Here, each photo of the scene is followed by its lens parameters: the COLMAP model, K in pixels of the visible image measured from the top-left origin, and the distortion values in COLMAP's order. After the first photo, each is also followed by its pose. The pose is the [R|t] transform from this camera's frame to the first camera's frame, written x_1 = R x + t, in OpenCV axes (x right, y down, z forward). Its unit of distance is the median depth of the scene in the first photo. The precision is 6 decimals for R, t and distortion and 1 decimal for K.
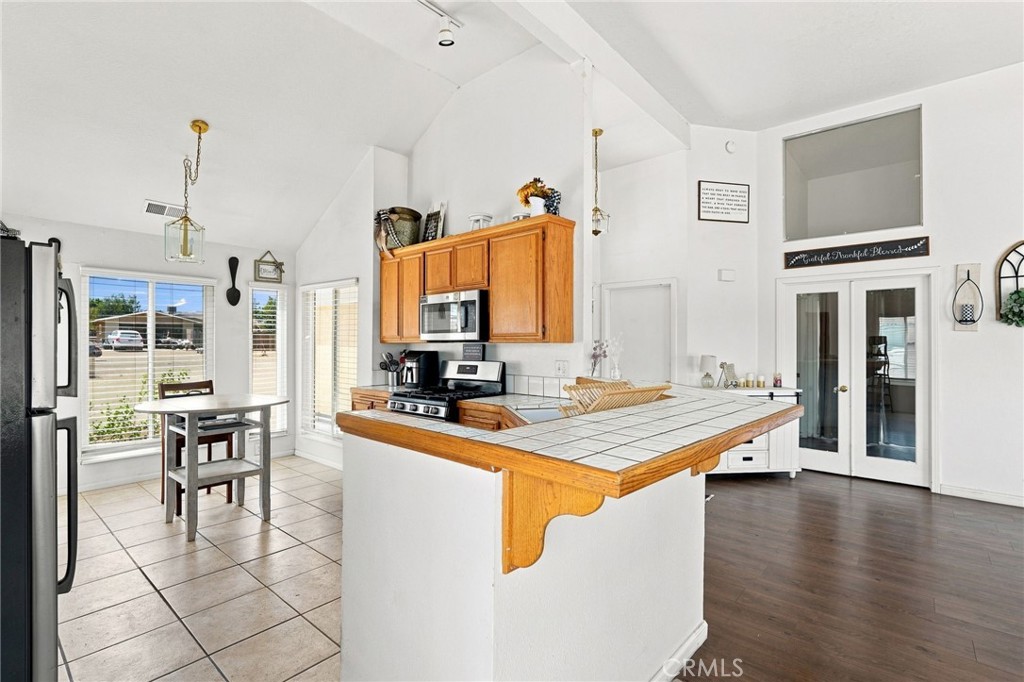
lens RADIAL K [[470.0, 0, 511.1], [0, 470.0, 339.1], [0, 0, 1]] dist [-0.010267, 0.002619]
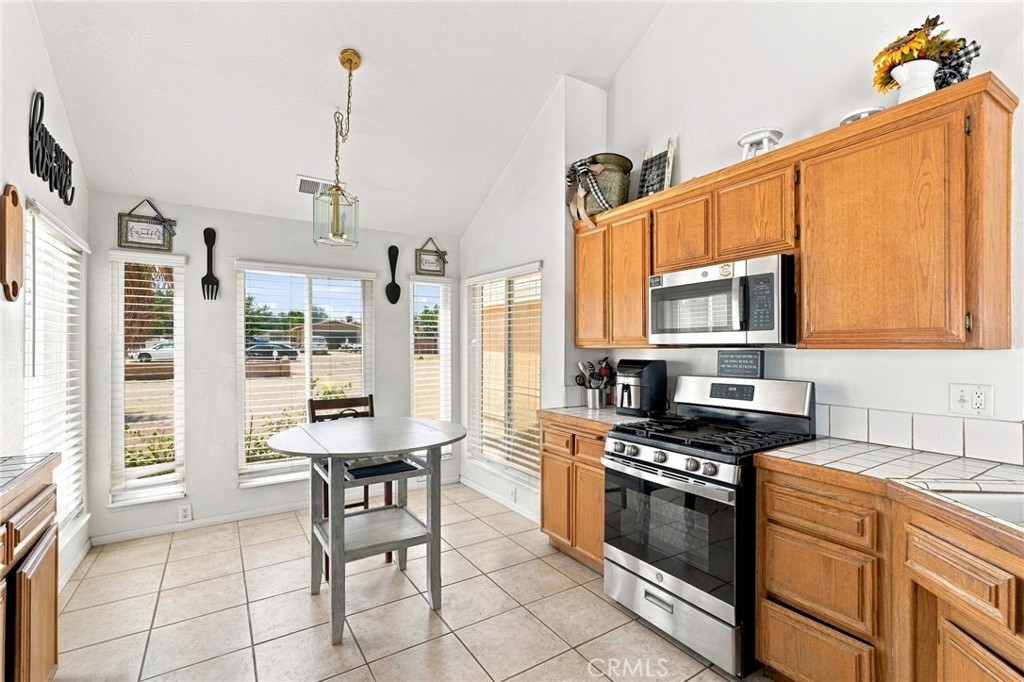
lens RADIAL K [[457.2, 0, 510.1], [0, 457.2, 342.3], [0, 0, 1]] dist [-0.009199, 0.002702]
pose [[0.958098, -0.005281, -0.286390, -0.202850], [0.005399, 0.999985, -0.000378, -0.001223], [0.286388, -0.001184, 0.958113, 0.352566]]
